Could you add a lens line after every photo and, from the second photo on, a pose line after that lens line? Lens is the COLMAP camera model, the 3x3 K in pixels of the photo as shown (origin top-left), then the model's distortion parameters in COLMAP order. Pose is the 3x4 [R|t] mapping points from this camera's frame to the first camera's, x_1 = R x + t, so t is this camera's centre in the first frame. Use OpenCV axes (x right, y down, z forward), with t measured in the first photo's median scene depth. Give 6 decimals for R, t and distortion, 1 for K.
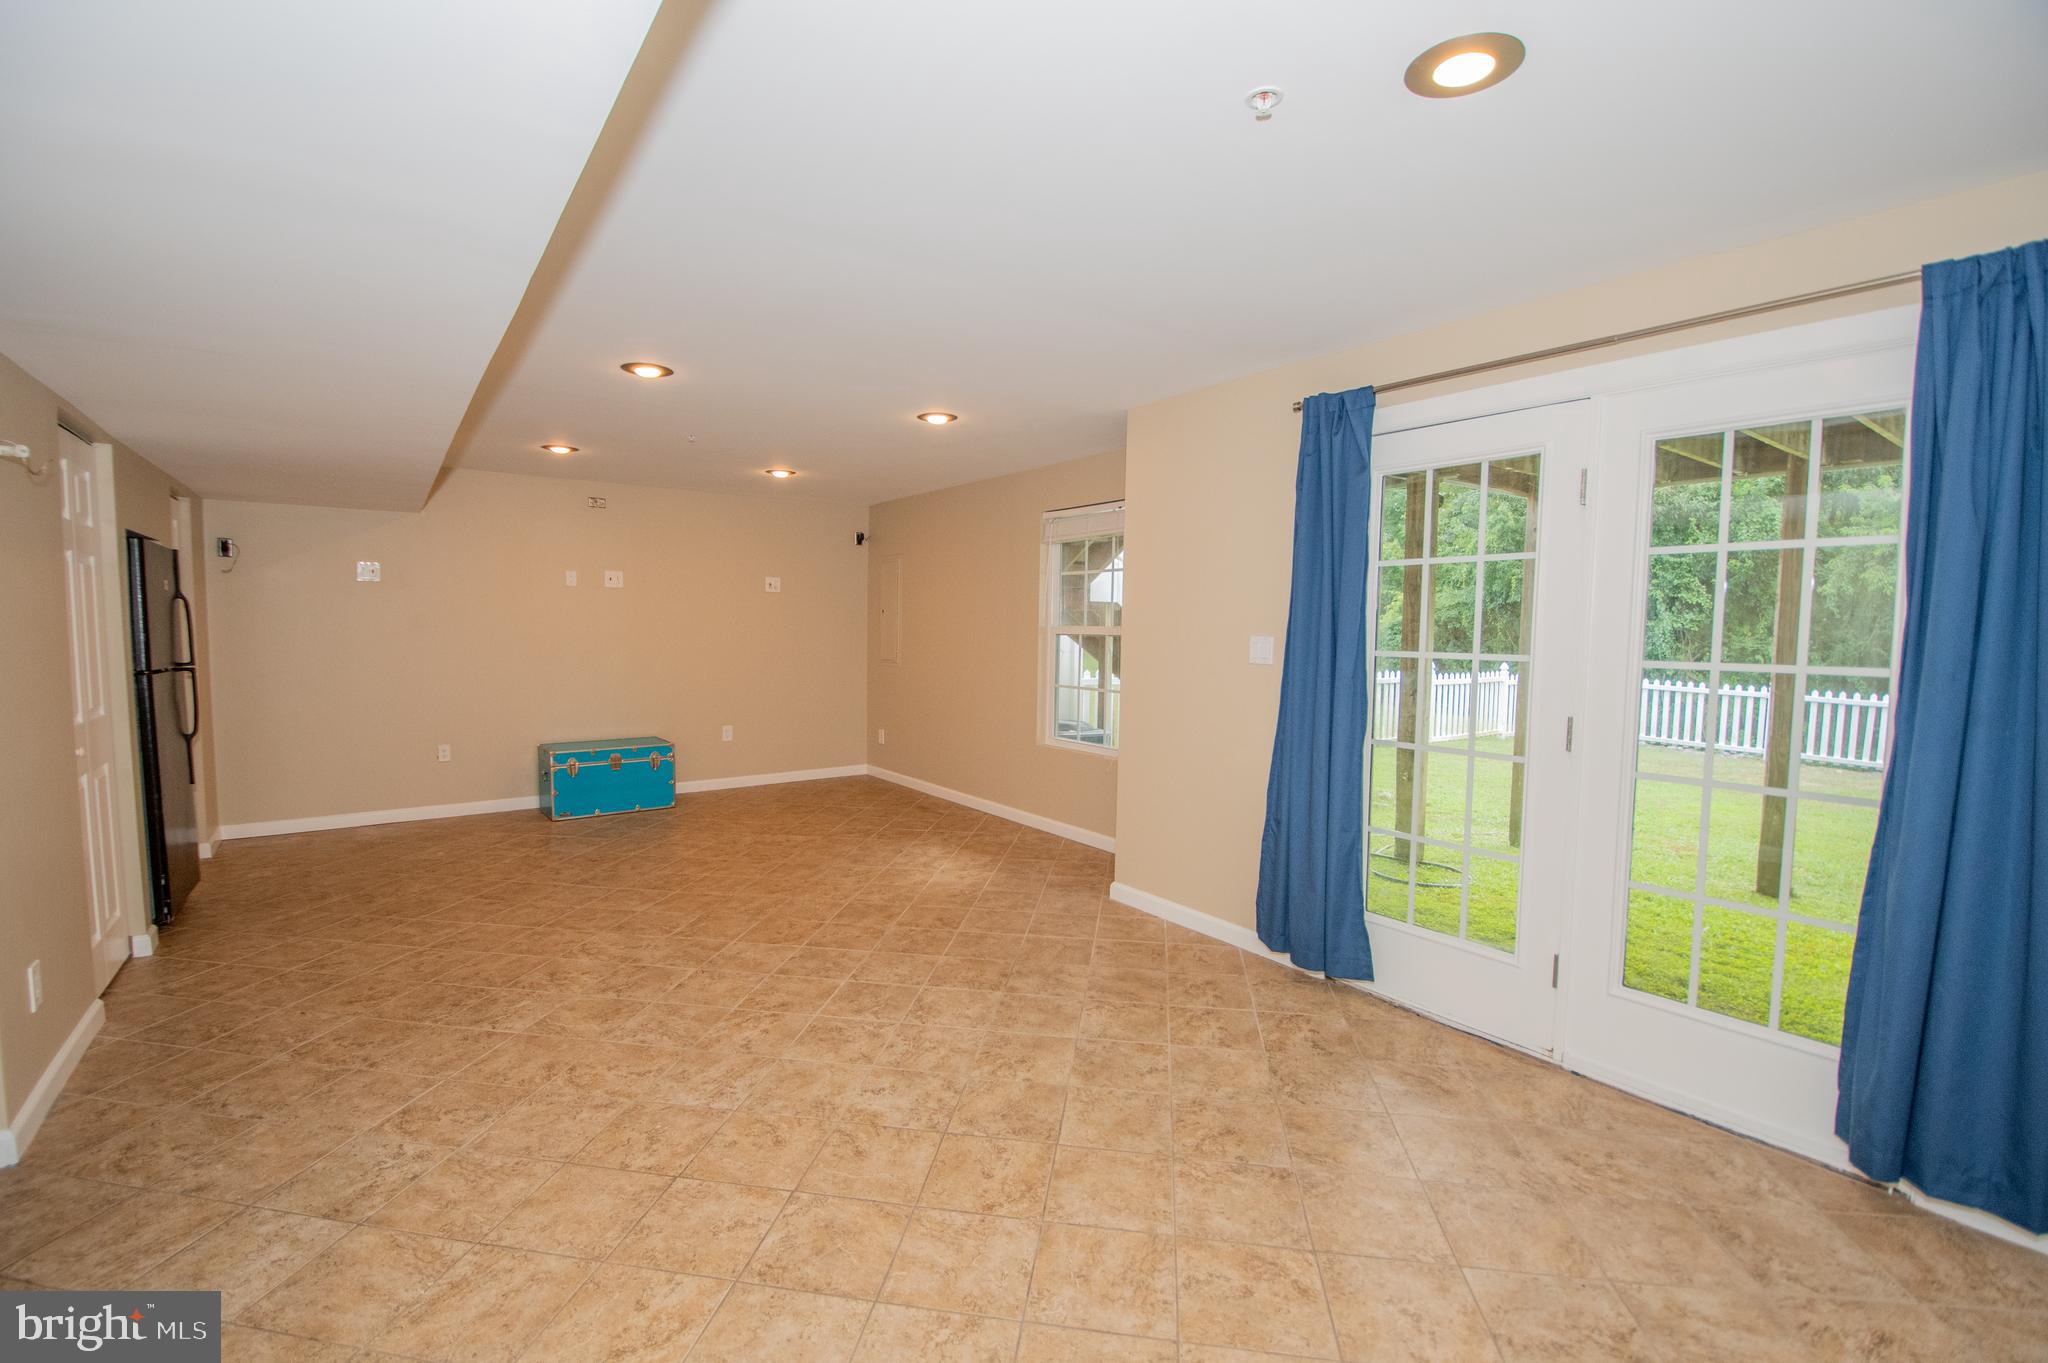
lens RADIAL K [[882.4, 0, 1029.0], [0, 882.4, 688.1], [0, 0, 1]] dist [-0.003724, -0.010321]
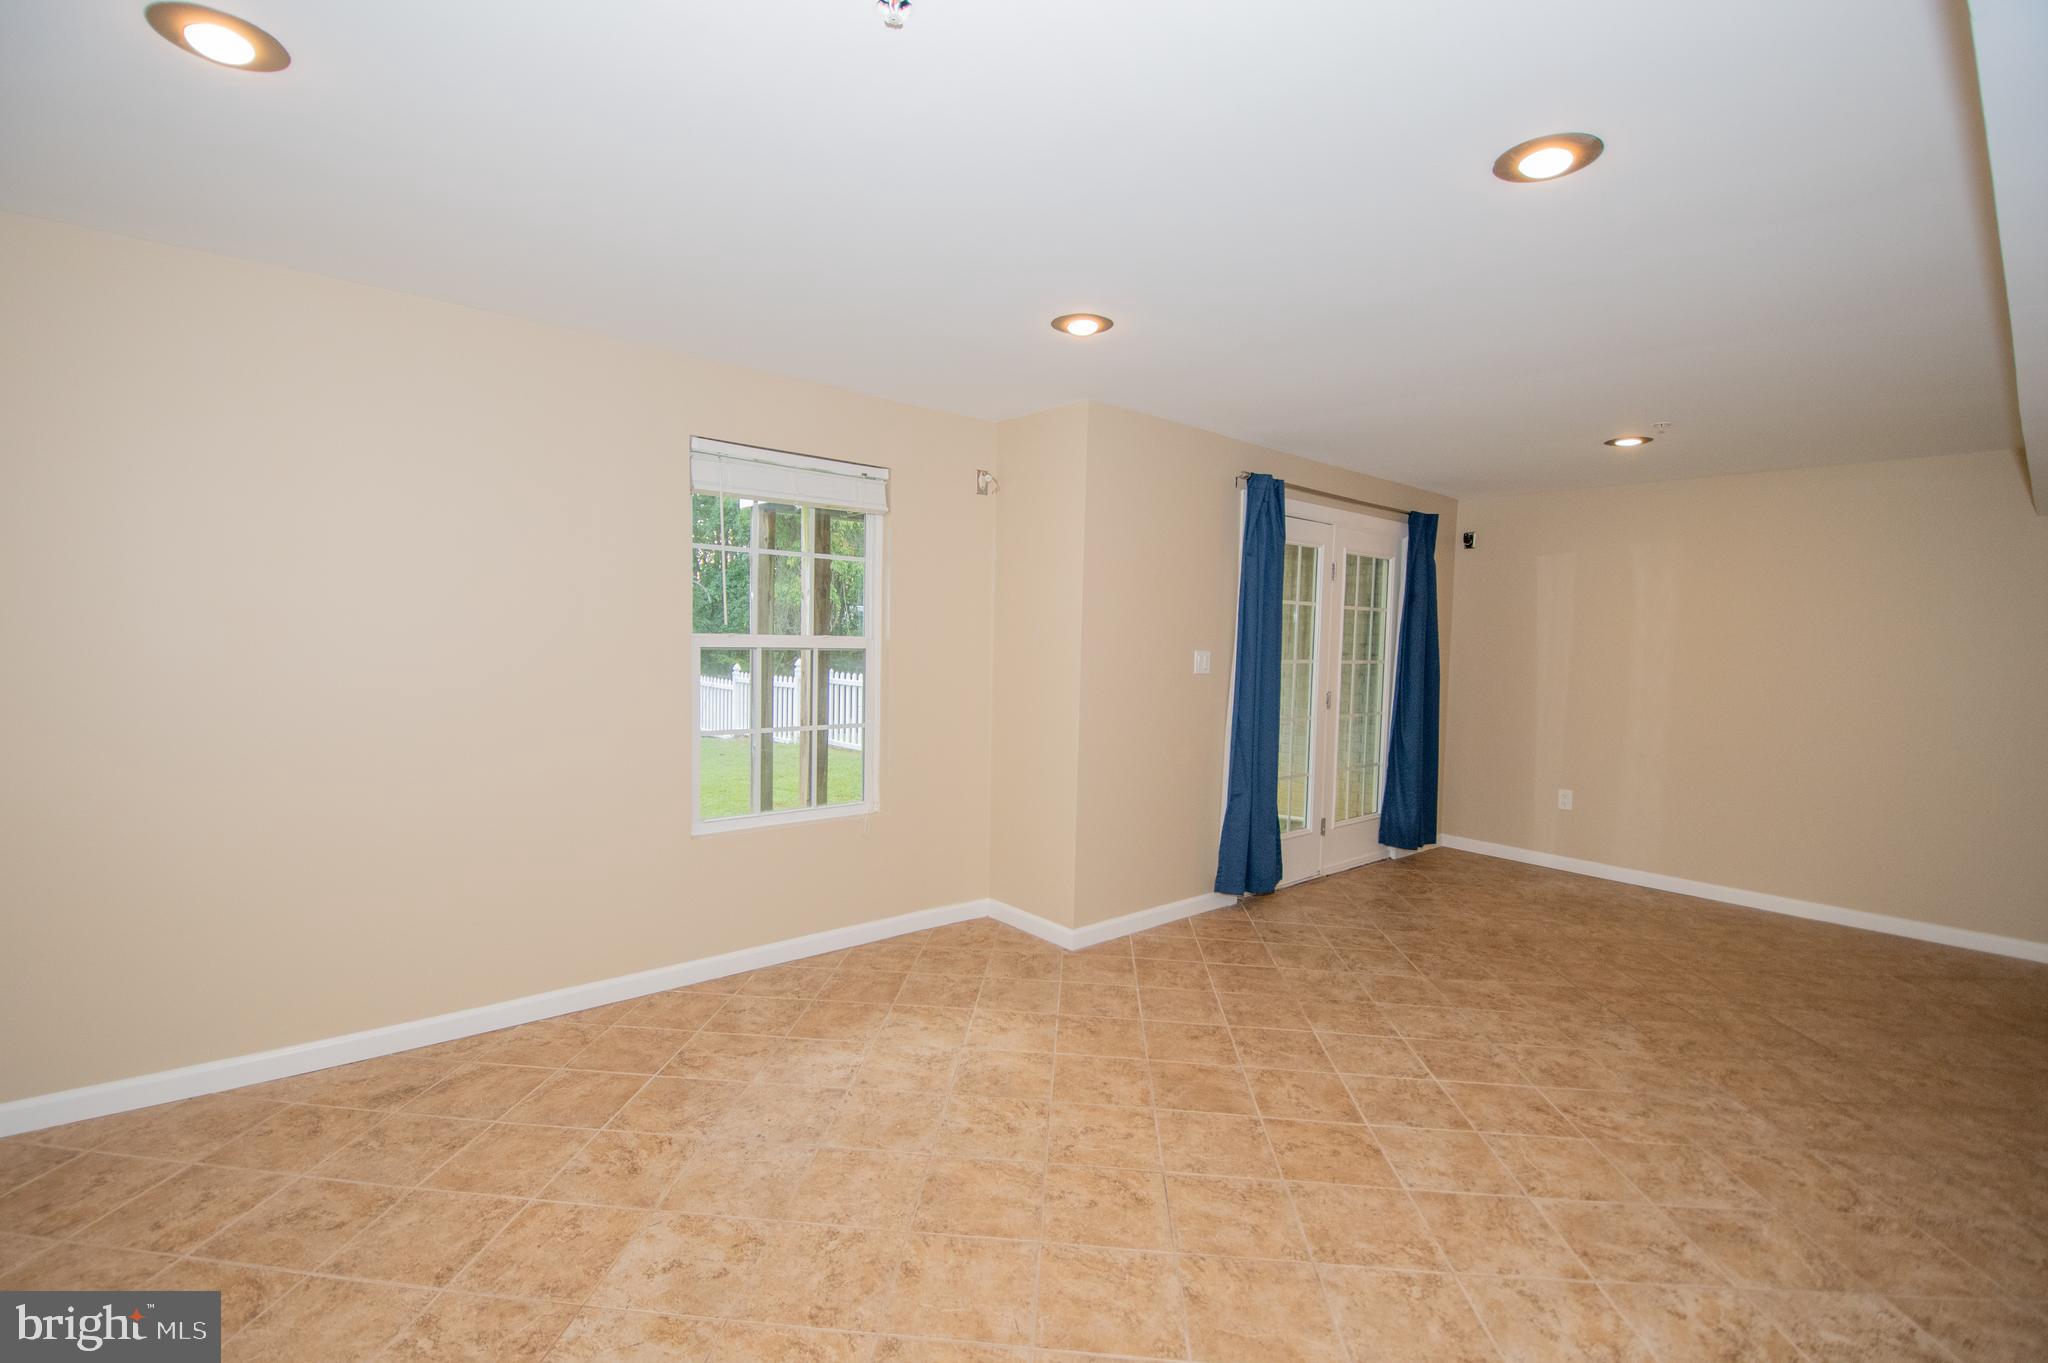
lens RADIAL K [[882.4, 0, 1006.6], [0, 882.4, 675.1], [0, 0, 1]] dist [-0.003724, -0.010321]
pose [[-0.048658, -0.061986, 0.996890, -0.861385], [0.044905, 0.996927, 0.064180, -0.107481], [-0.997806, 0.047888, -0.045725, 1.231678]]
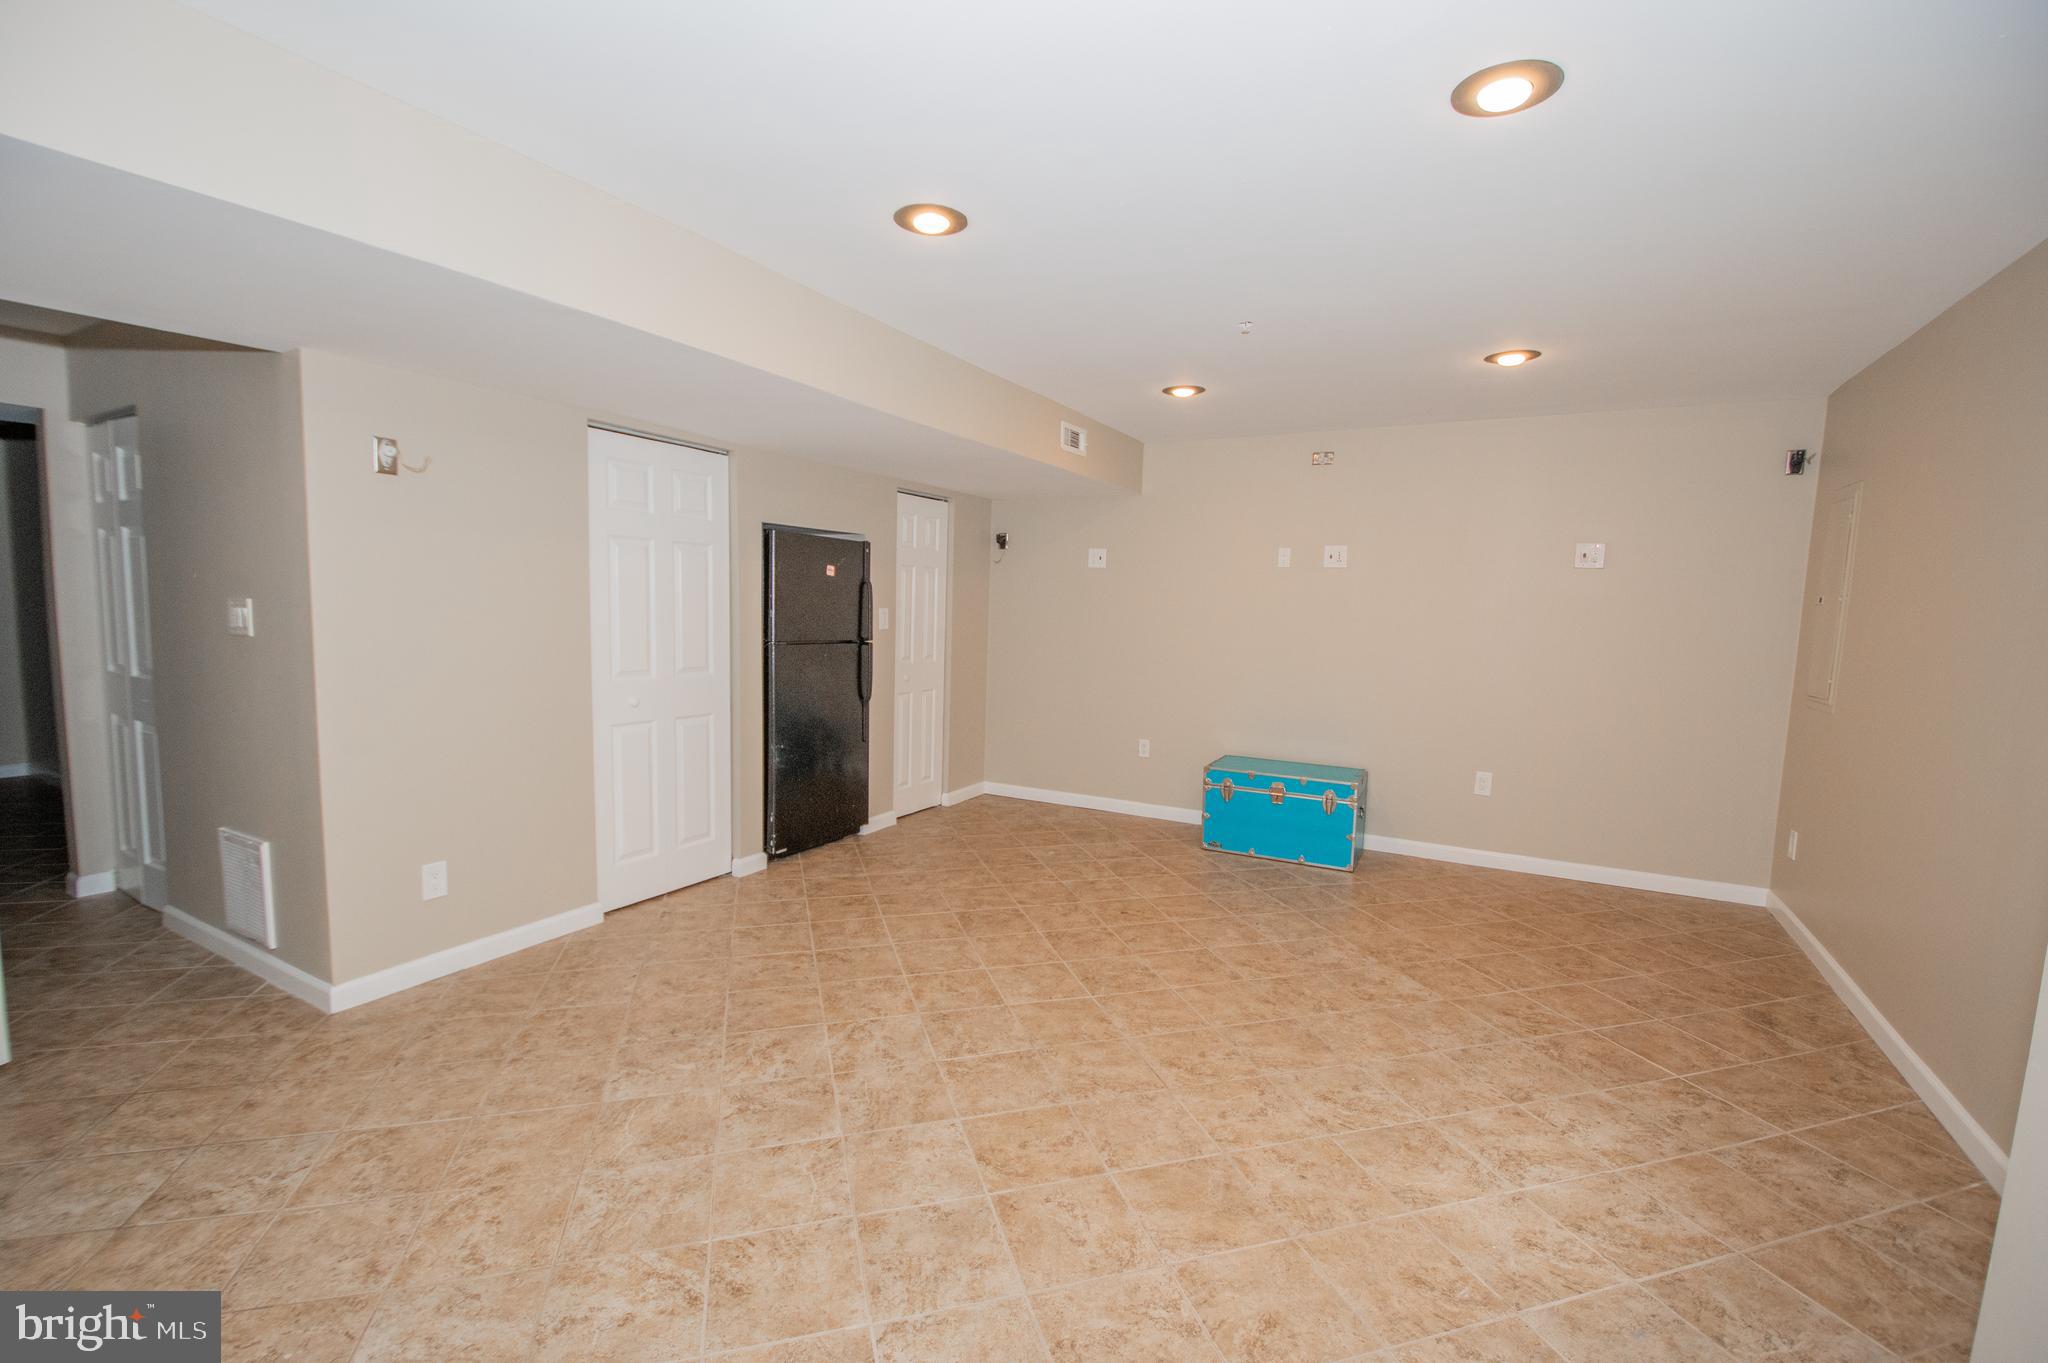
lens RADIAL K [[882.4, 0, 1008.8], [0, 882.4, 682.9], [0, 0, 1]] dist [-0.003724, -0.010321]
pose [[0.401808, 0.082886, -0.911965, 0.210648], [-0.084069, 0.995028, 0.053394, -0.052540], [0.911857, 0.055213, 0.406779, 0.733293]]
